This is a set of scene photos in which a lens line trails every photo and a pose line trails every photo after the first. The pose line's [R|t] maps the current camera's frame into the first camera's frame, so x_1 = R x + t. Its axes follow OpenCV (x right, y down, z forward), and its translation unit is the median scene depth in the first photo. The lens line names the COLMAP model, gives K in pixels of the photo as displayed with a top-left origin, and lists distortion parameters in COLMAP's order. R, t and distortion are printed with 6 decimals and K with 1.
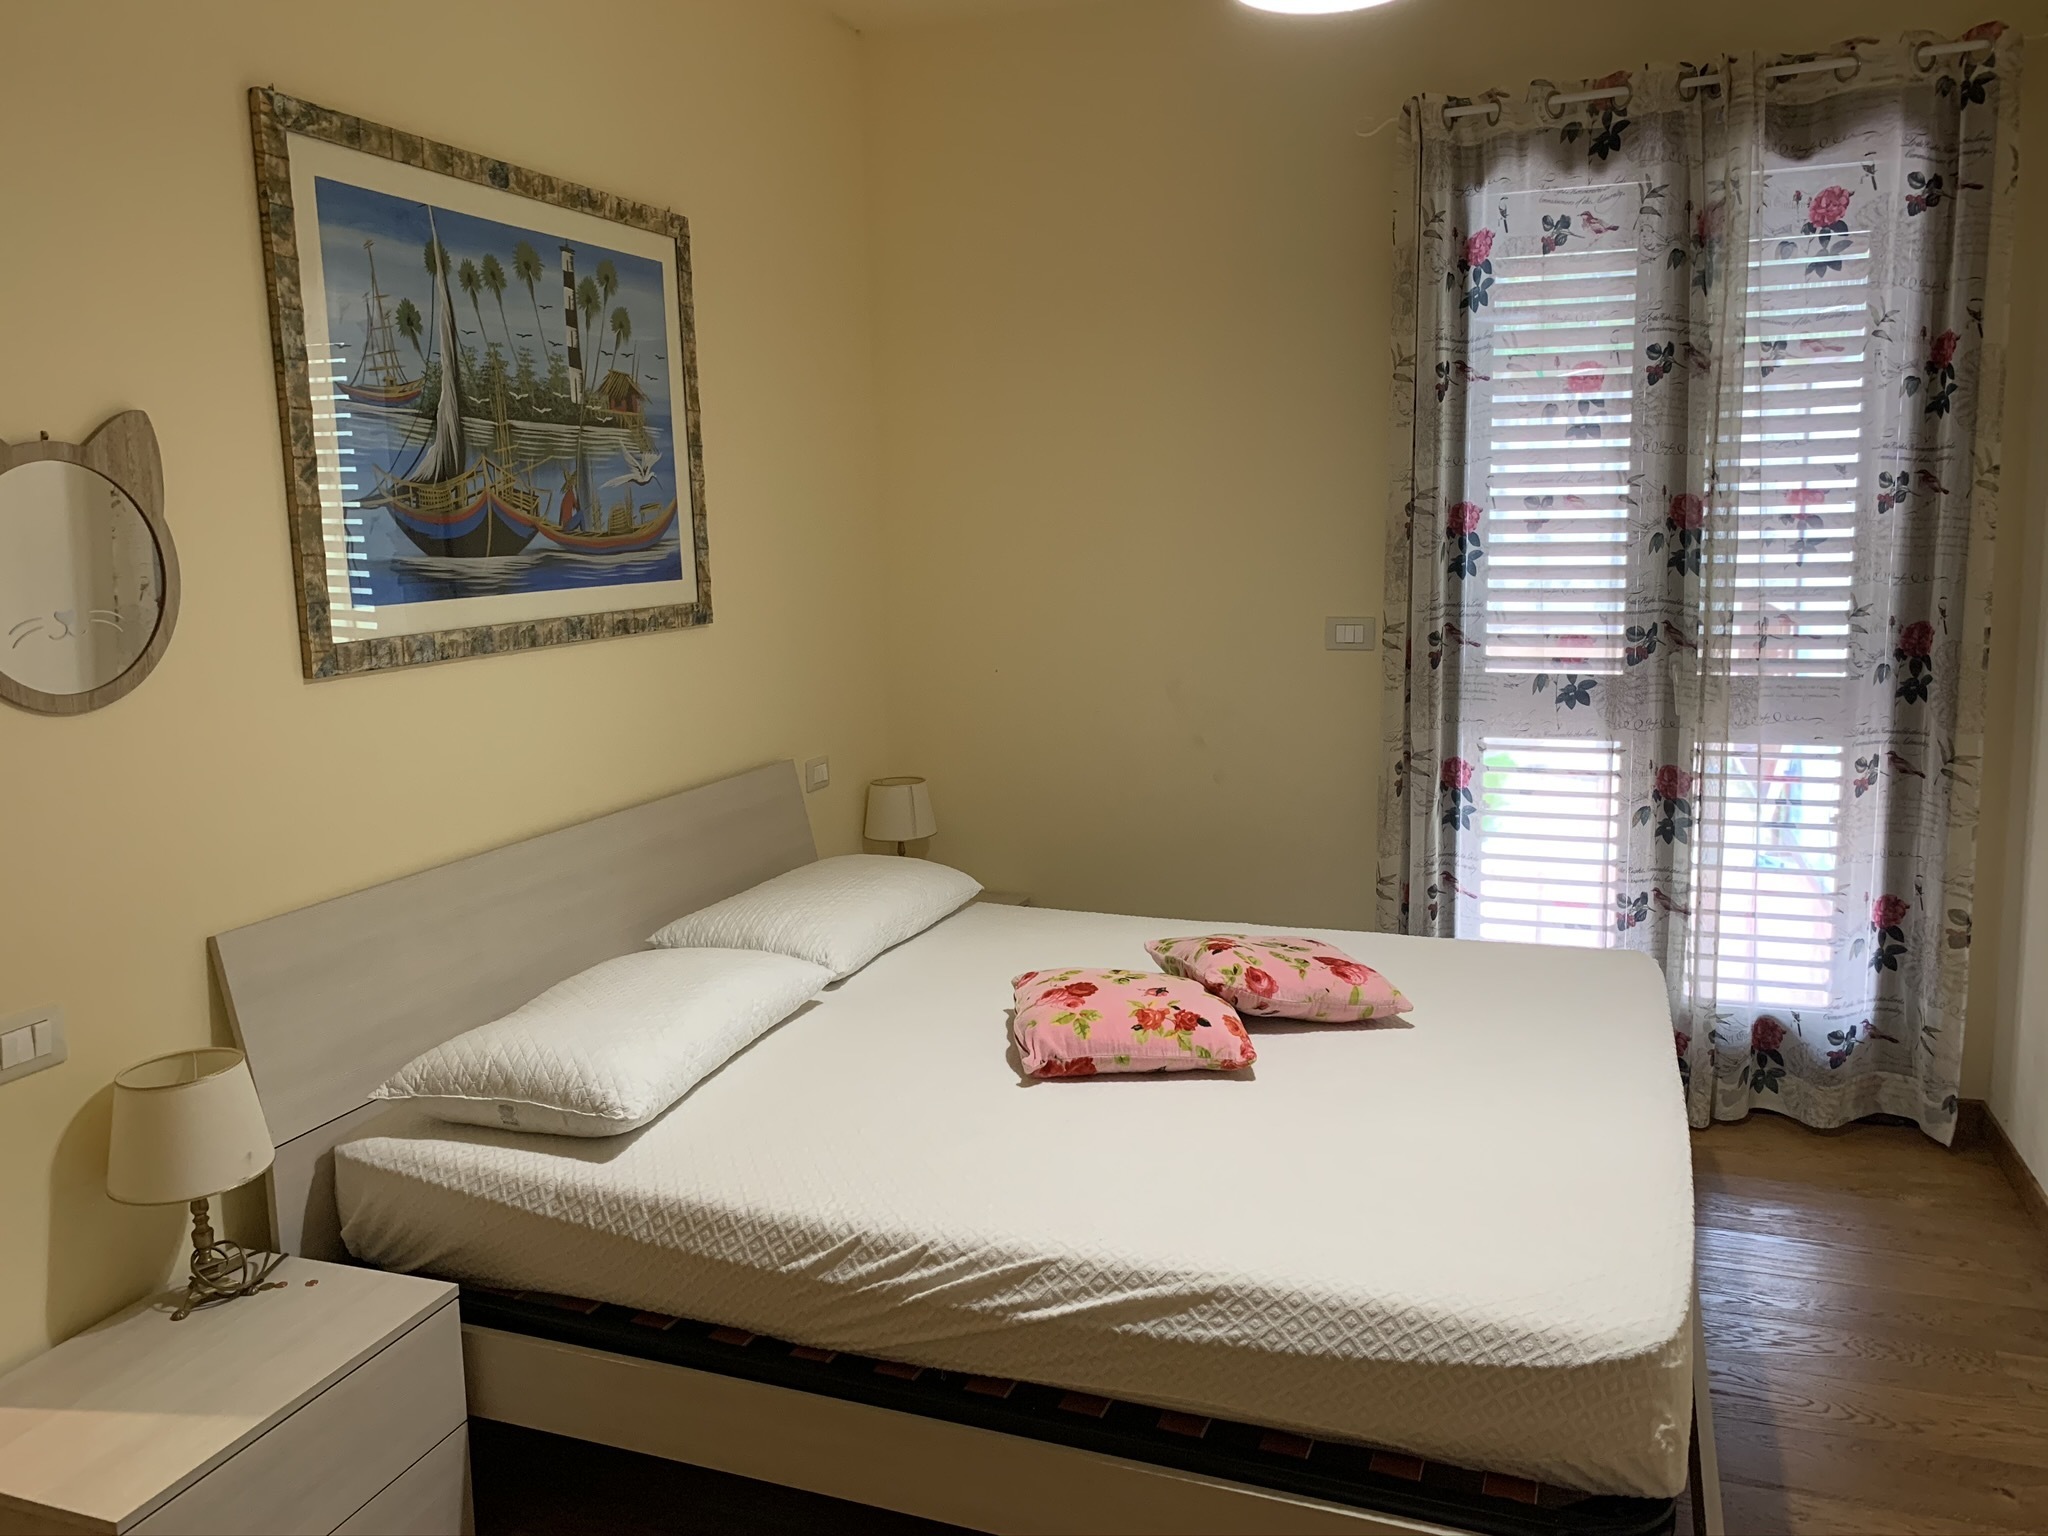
lens RADIAL K [[1553.4, 0, 1039.1], [0, 1553.4, 757.7], [0, 0, 1]] dist [0.046030, -0.052826]
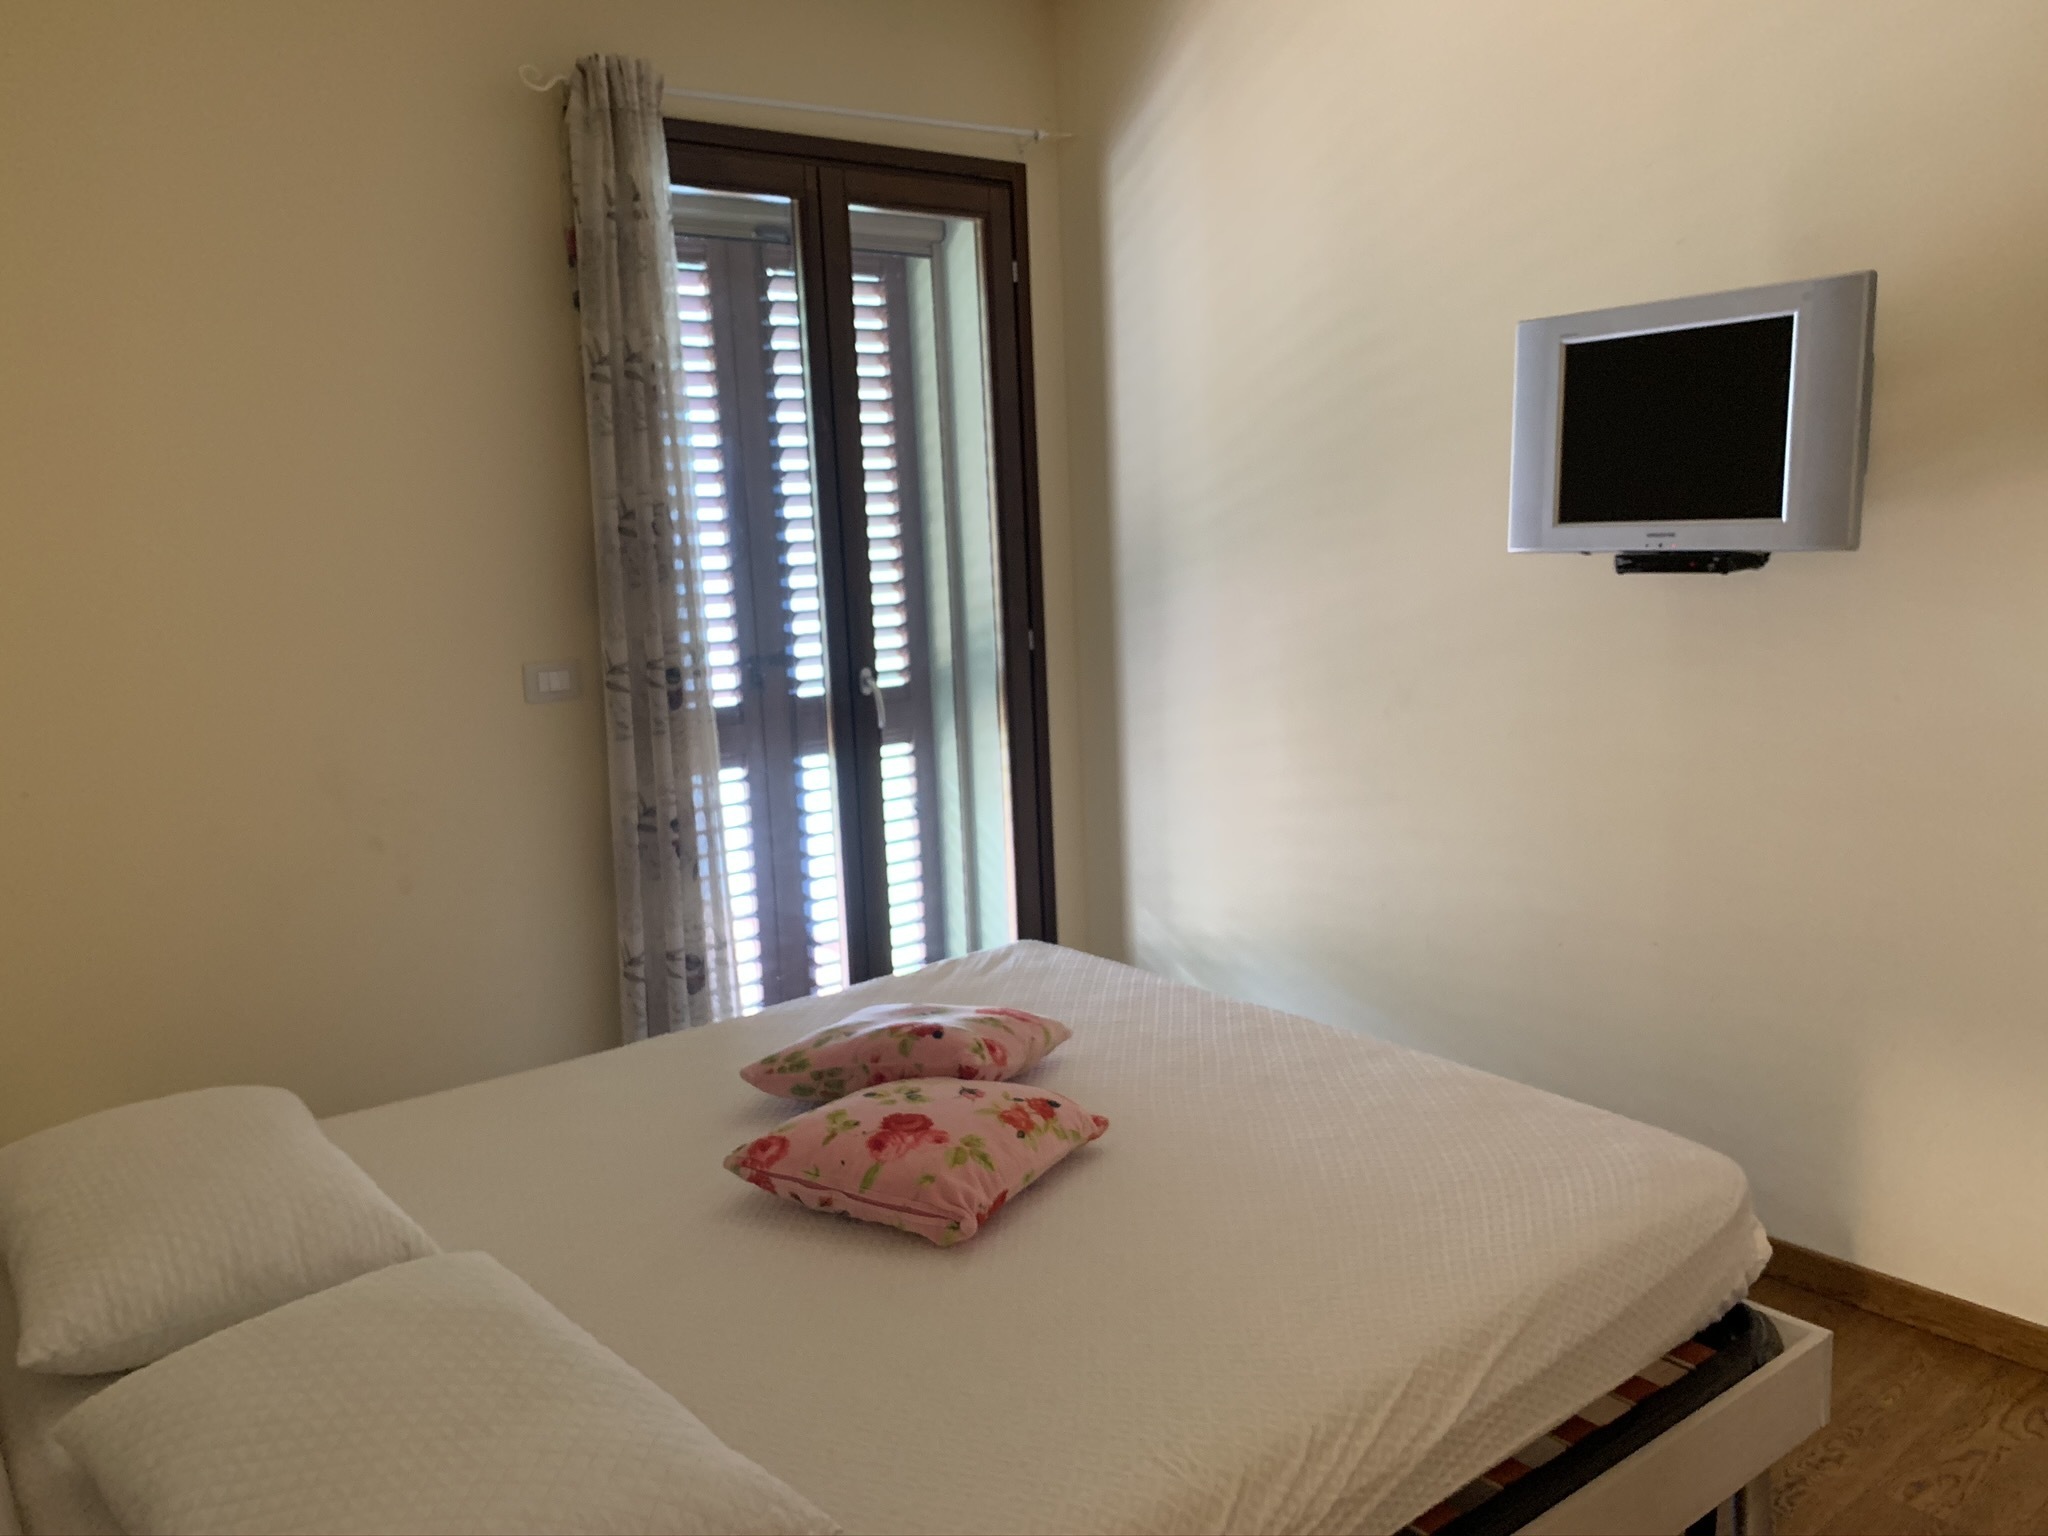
lens RADIAL K [[1553.4, 0, 1043.8], [0, 1553.4, 775.6], [0, 0, 1]] dist [0.046030, -0.052826]
pose [[0.521715, -0.139841, 0.841581, -0.491626], [0.160945, 0.984894, 0.063881, -0.053101], [-0.837801, 0.102121, 0.536341, 0.434213]]
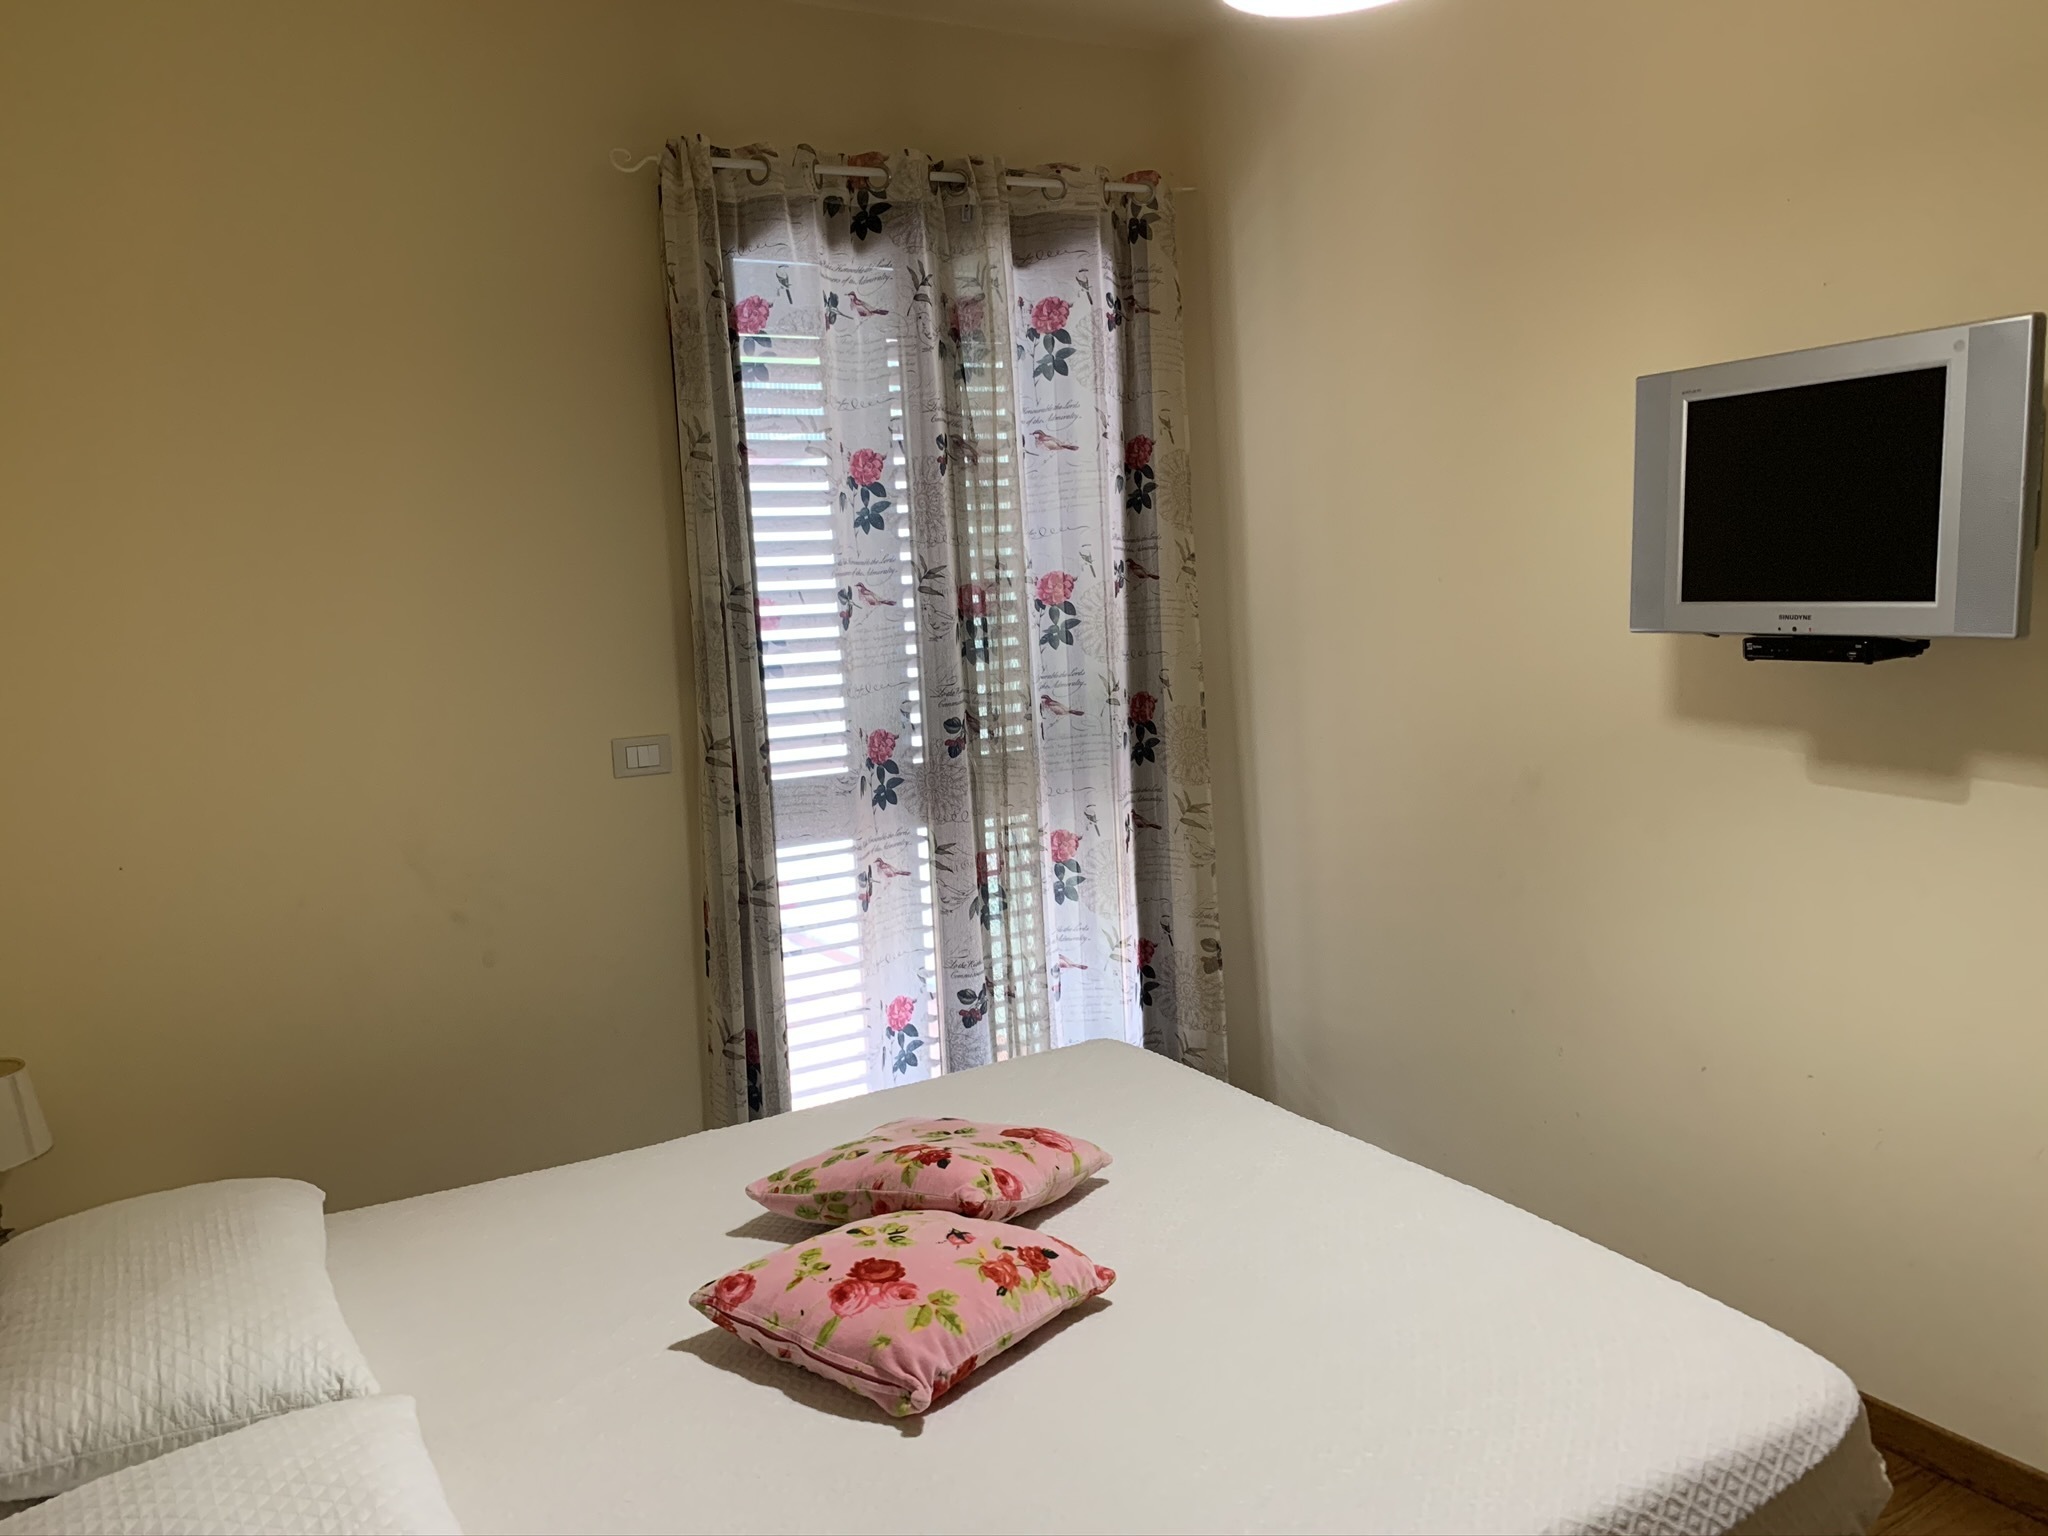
lens RADIAL K [[1553.4, 0, 1030.8], [0, 1553.4, 760.7], [0, 0, 1]] dist [0.046030, -0.052826]
pose [[0.649451, -0.105416, 0.753061, -0.382725], [0.152637, 0.988260, 0.006703, -0.066740], [-0.744926, 0.110592, 0.657917, 0.384630]]
